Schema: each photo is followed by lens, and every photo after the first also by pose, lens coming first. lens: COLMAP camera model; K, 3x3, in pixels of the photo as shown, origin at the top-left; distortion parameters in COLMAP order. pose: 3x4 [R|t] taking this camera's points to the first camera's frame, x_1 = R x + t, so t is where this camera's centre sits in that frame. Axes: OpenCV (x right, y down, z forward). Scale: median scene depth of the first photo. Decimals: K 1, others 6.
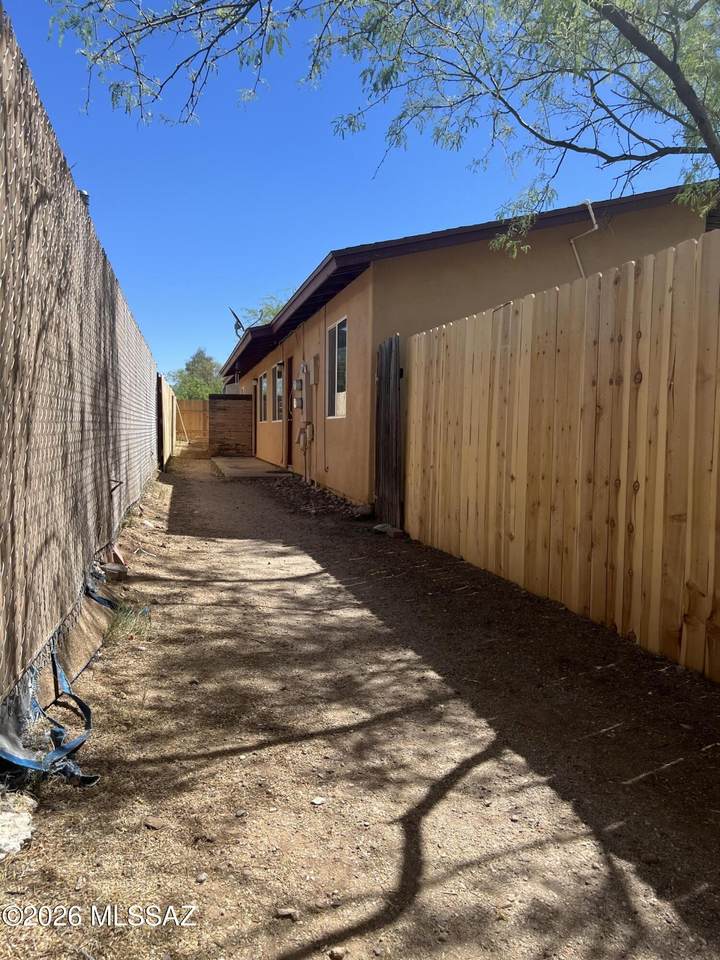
lens RADIAL K [[729.5, 0, 360.0], [0, 729.5, 482.4], [0, 0, 1]] dist [-0.008712, -0.007528]
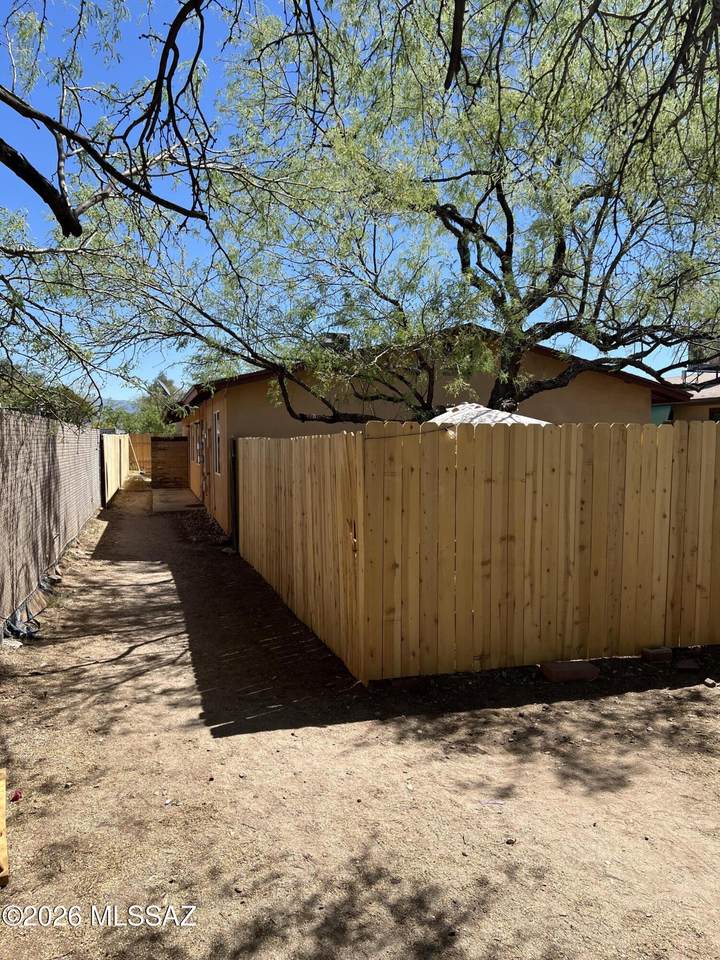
lens RADIAL K [[729.5, 0, 366.7], [0, 729.5, 486.8], [0, 0, 1]] dist [-0.008712, -0.007528]
pose [[0.998924, -0.014893, 0.043911, 0.258053], [0.015201, 0.999862, -0.006680, -0.063280], [-0.043805, 0.007341, 0.999013, -0.619973]]
